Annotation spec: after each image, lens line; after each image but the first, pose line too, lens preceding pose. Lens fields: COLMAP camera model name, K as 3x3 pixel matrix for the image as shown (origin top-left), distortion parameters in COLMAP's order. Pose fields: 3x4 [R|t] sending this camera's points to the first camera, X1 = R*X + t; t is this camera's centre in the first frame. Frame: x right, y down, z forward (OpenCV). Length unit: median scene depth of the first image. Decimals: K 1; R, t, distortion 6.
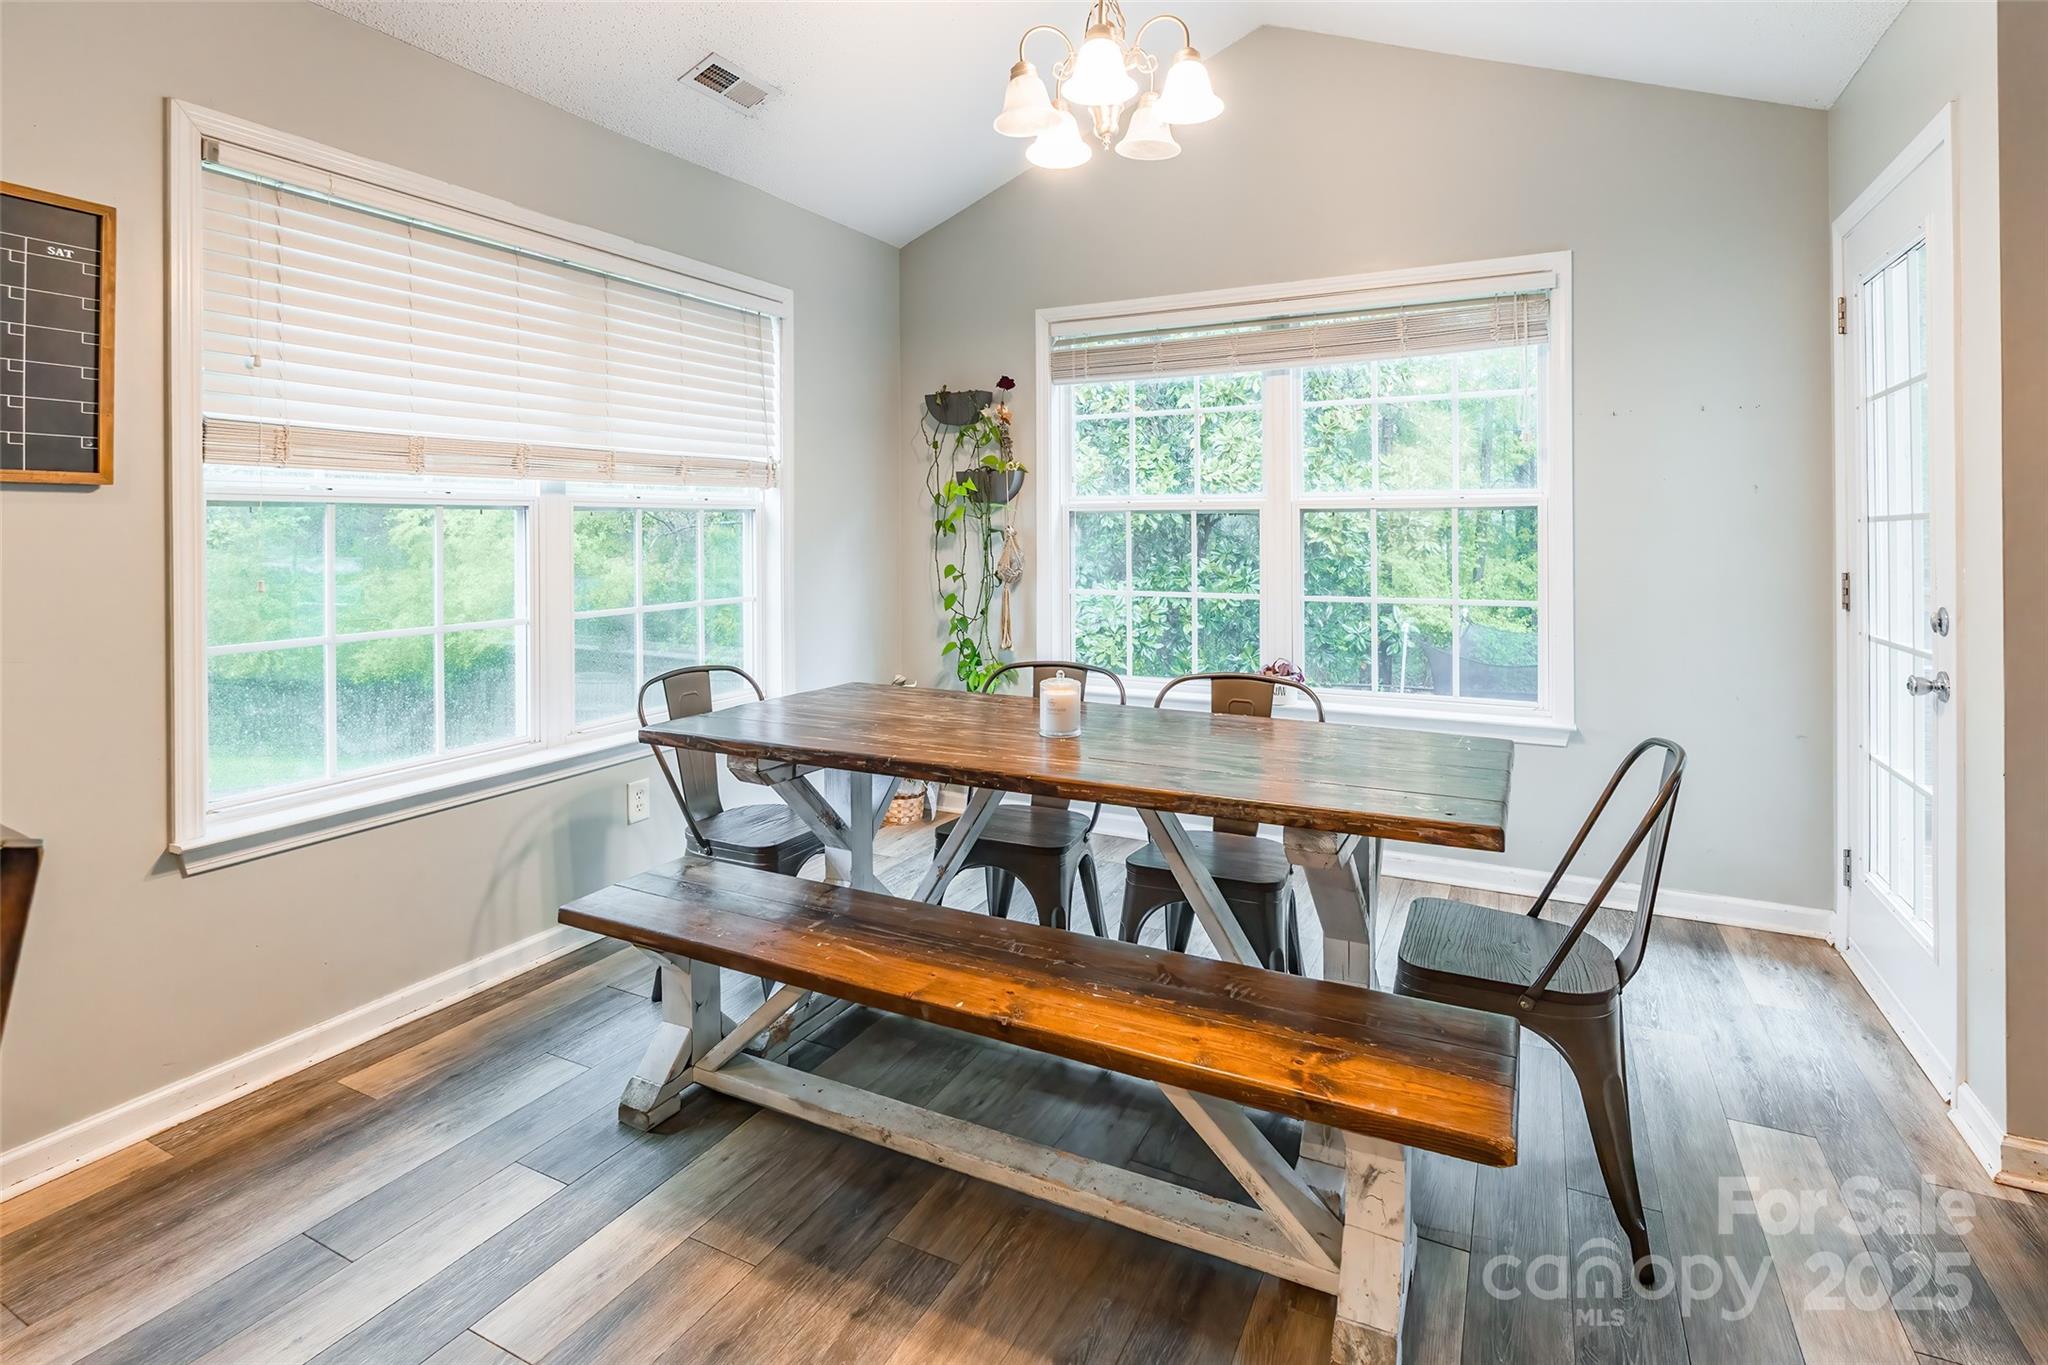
lens RADIAL K [[977.6, 0, 1060.2], [0, 977.6, 543.9], [0, 0, 1]] dist [-0.019476, 0.002691]
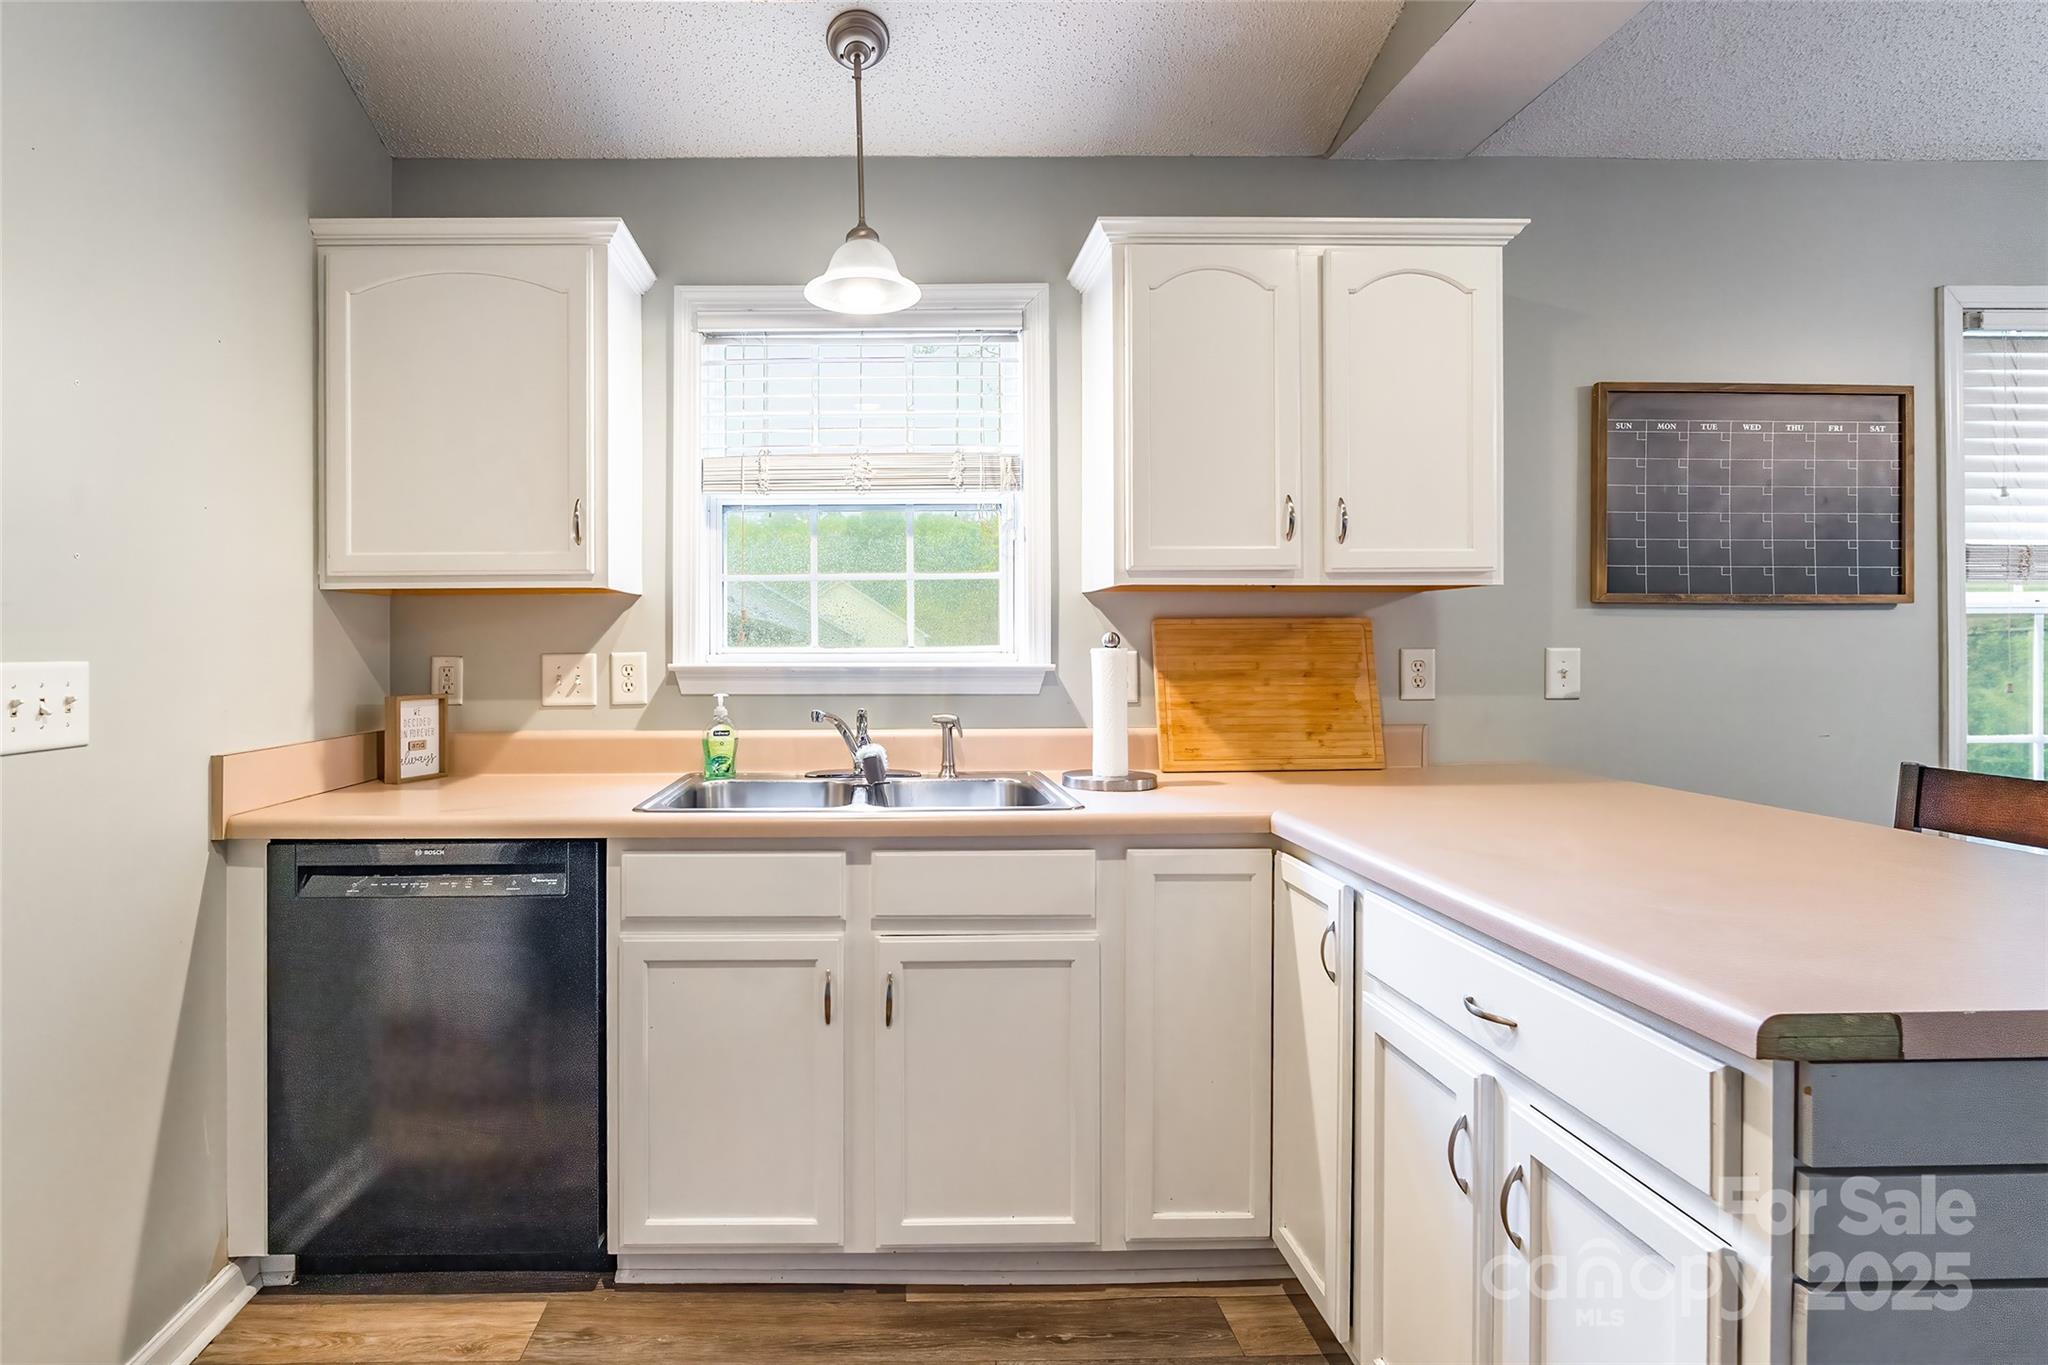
lens RADIAL K [[1020.2, 0, 958.8], [0, 1020.2, 643.4], [0, 0, 1]] dist [-0.018323, 0.001956]
pose [[0.457655, 0.002235, -0.889127, -0.190905], [-0.010274, 0.999943, -0.002775, 0.004178], [0.889071, 0.010404, 0.457652, -0.365844]]
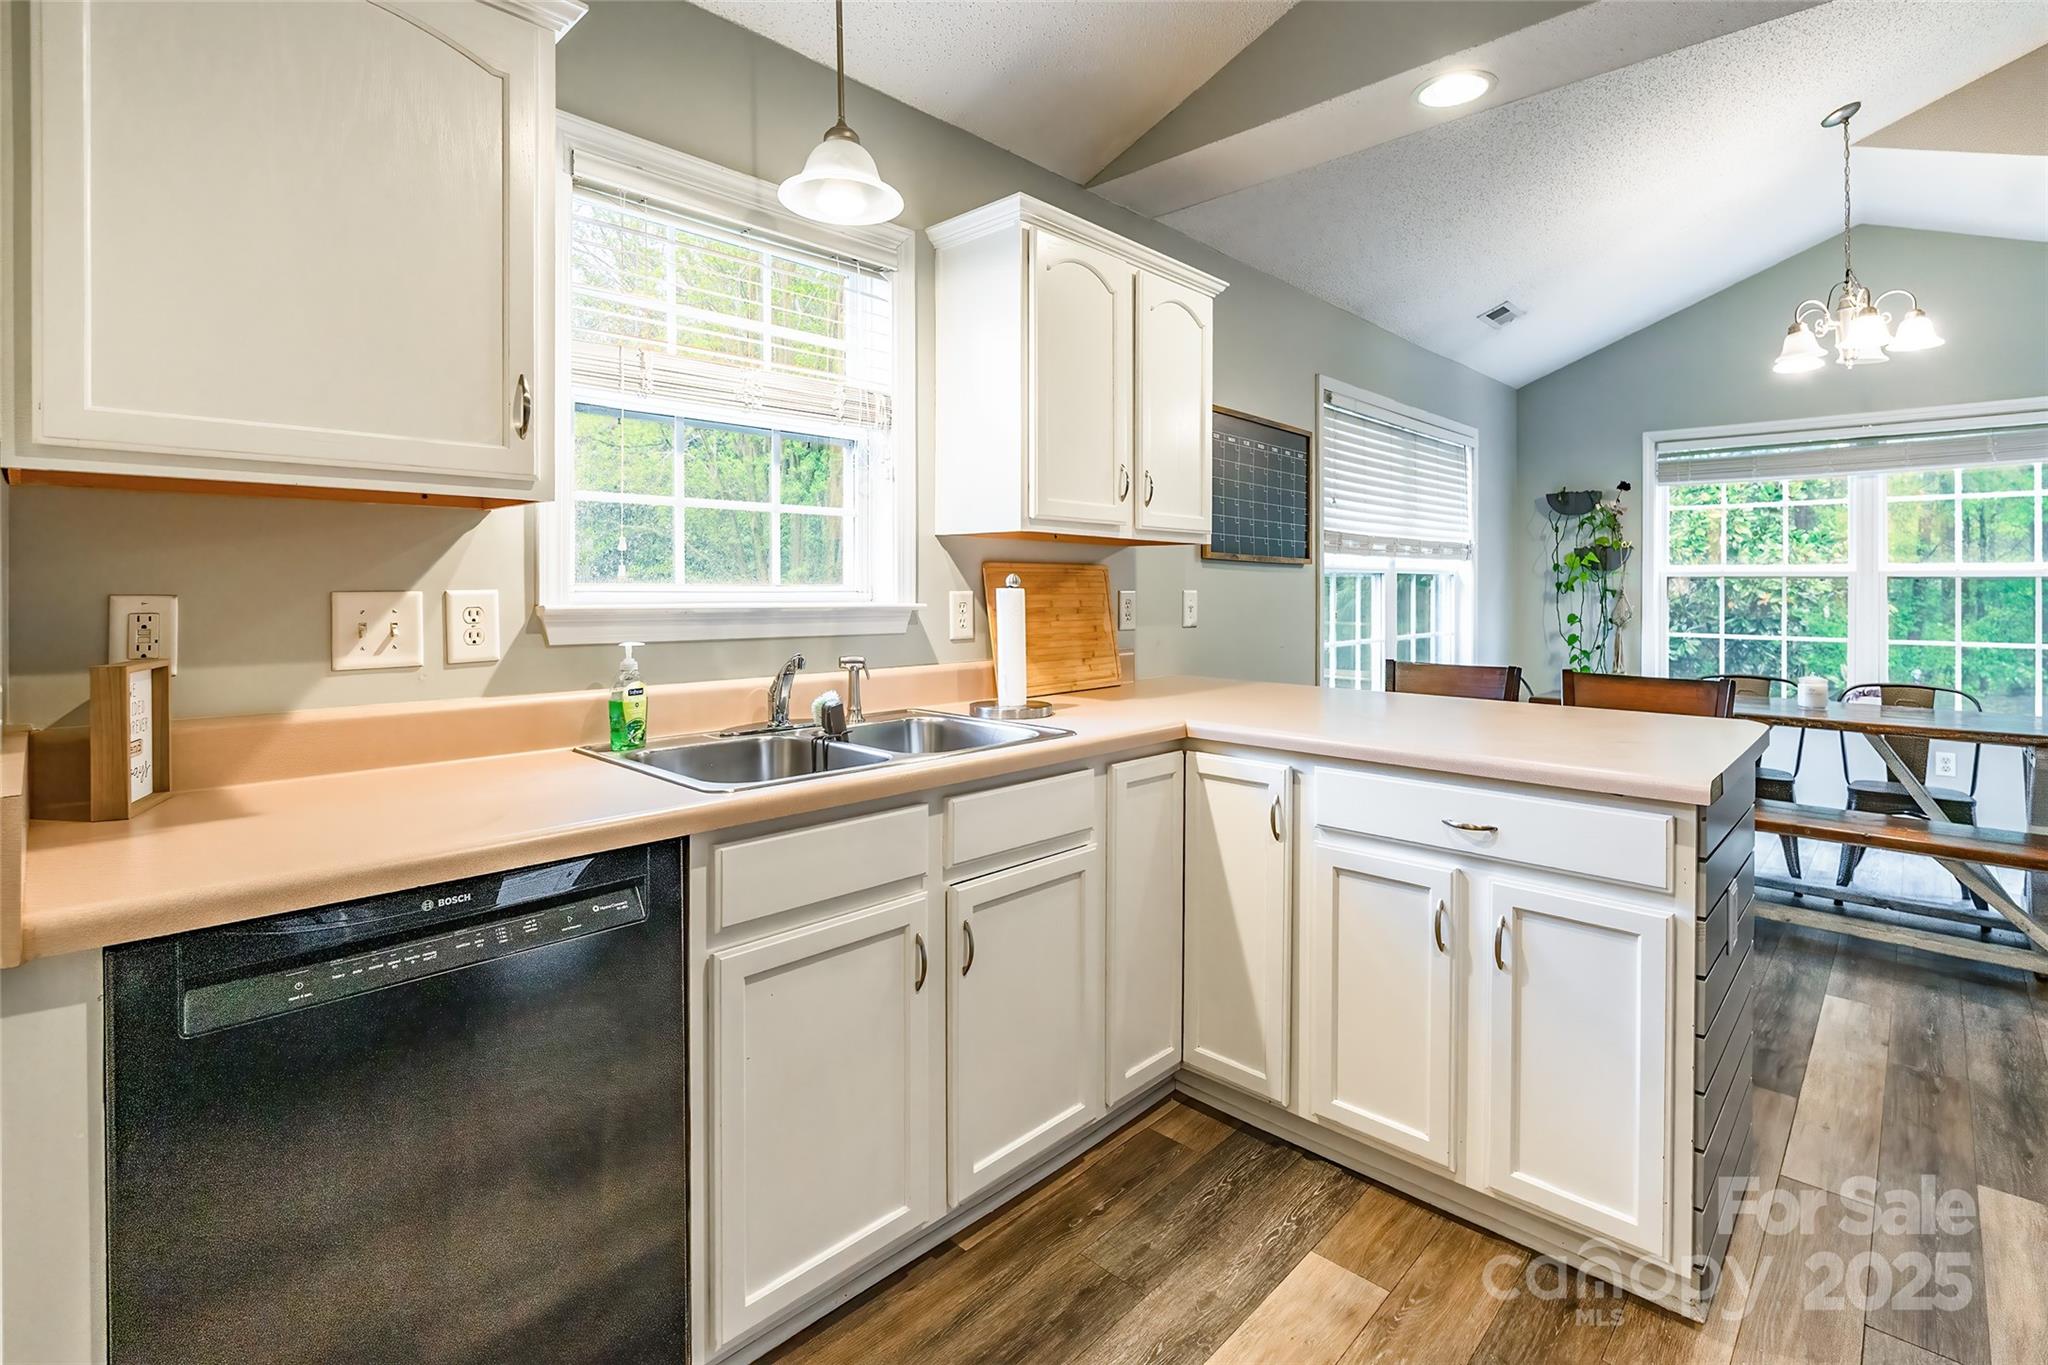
lens RADIAL K [[977.6, 0, 984.0], [0, 977.6, 590.0], [0, 0, 1]] dist [-0.019476, 0.002691]
pose [[0.953516, 0.011169, -0.301135, -0.512551], [-0.014203, 0.999868, -0.007889, 0.010699], [0.301007, 0.011800, 0.953549, -0.616731]]
